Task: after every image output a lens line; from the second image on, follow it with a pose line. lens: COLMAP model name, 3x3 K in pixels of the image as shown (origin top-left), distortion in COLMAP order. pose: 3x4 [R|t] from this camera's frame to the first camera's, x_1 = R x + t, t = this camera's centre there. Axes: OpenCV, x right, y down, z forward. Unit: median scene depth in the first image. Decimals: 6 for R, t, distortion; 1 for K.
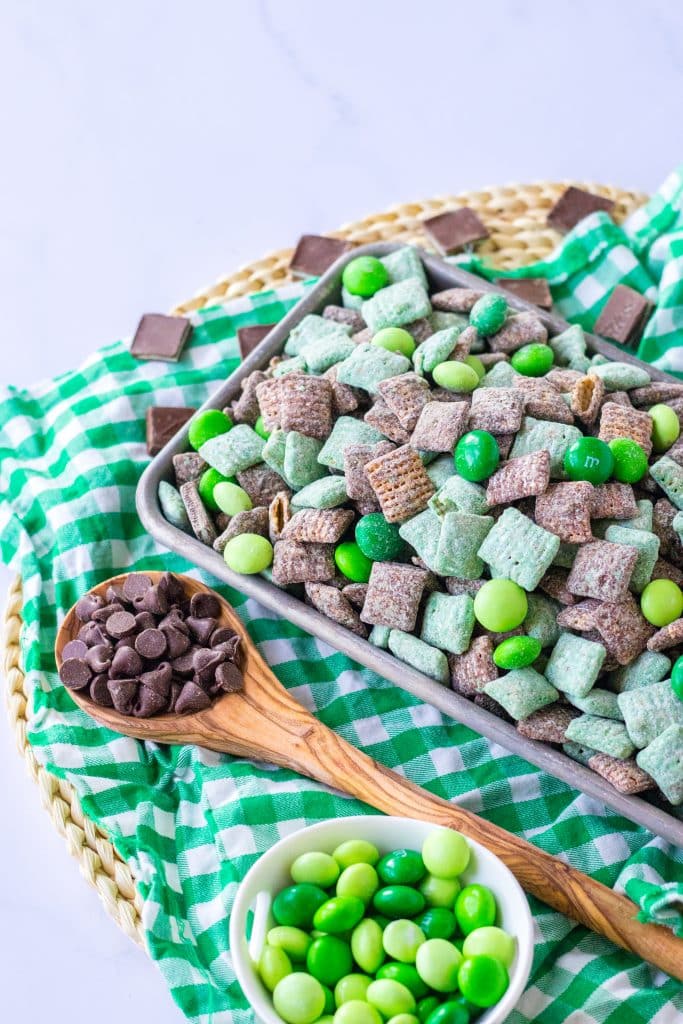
lens RADIAL K [[2614.9, 0, 341.3], [0, 2614.9, 509.9], [0, 0, 1]] dist [-0.083632, 0.000000]
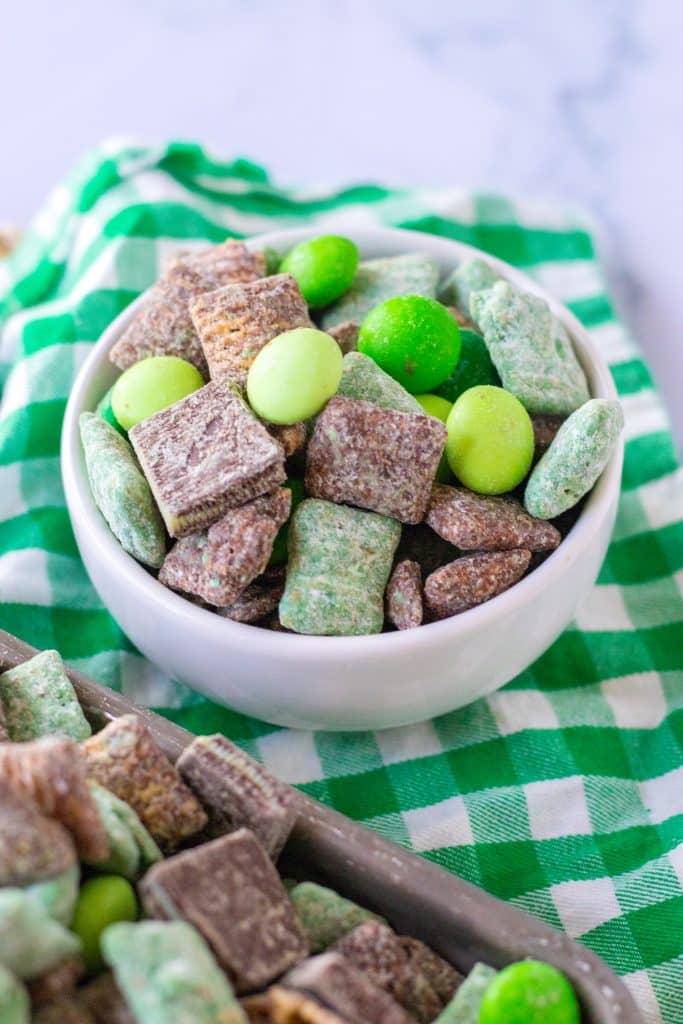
lens RADIAL K [[2614.9, 0, 342.9], [0, 2614.9, 511.4], [0, 0, 1]] dist [-0.083632, 0.000000]
pose [[0.999529, -0.024806, 0.018041, 0.191940], [0.025918, 0.997595, -0.064278, -0.041469], [-0.016403, 0.064716, 0.997769, 0.588356]]
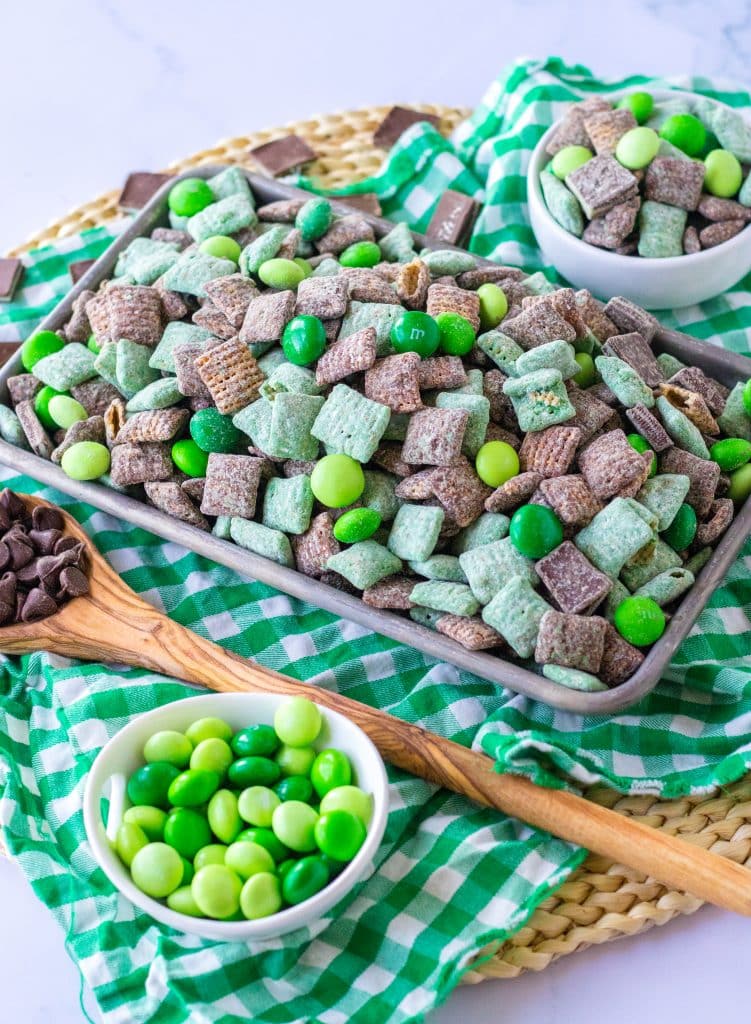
lens RADIAL K [[2849.0, 0, 382.0], [0, 2849.0, 509.3], [0, 0, 1]] dist [-0.072326, 0.000000]
pose [[0.996402, -0.079555, 0.029237, 0.044324], [0.081657, 0.993476, -0.079609, 0.132658], [-0.022713, 0.081710, 0.996397, -0.083582]]
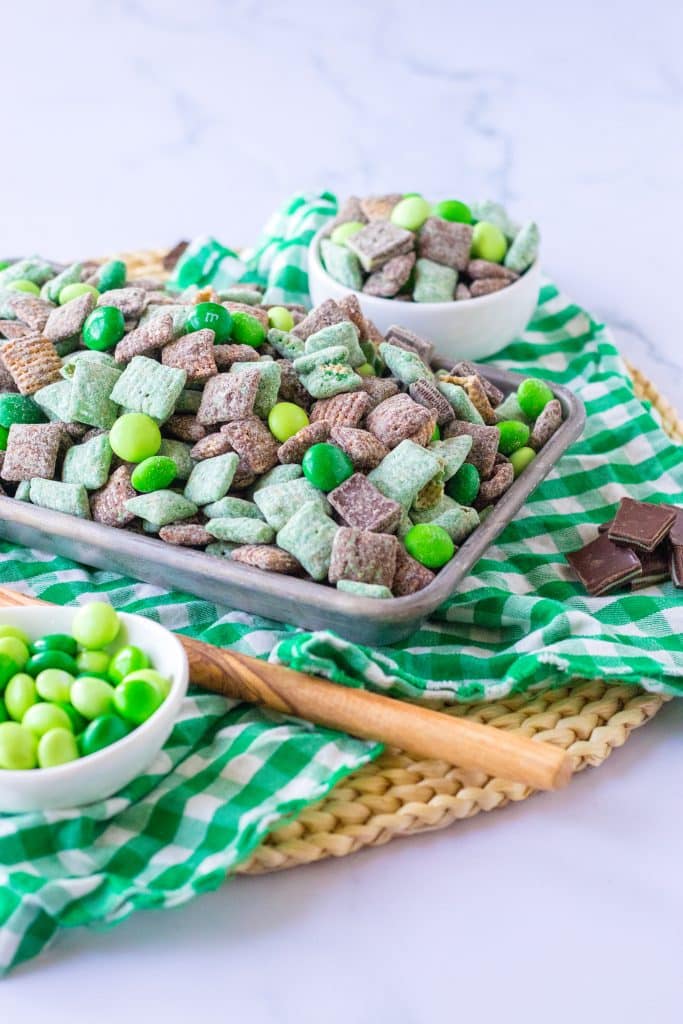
lens RADIAL K [[2614.9, 0, 342.5], [0, 2614.9, 511.8], [0, 0, 1]] dist [-0.083632, 0.000000]
pose [[0.989218, -0.053990, 0.136138, -0.000406], [0.102448, 0.919378, -0.379802, 0.456731], [-0.104657, 0.389654, 0.914996, 0.051622]]
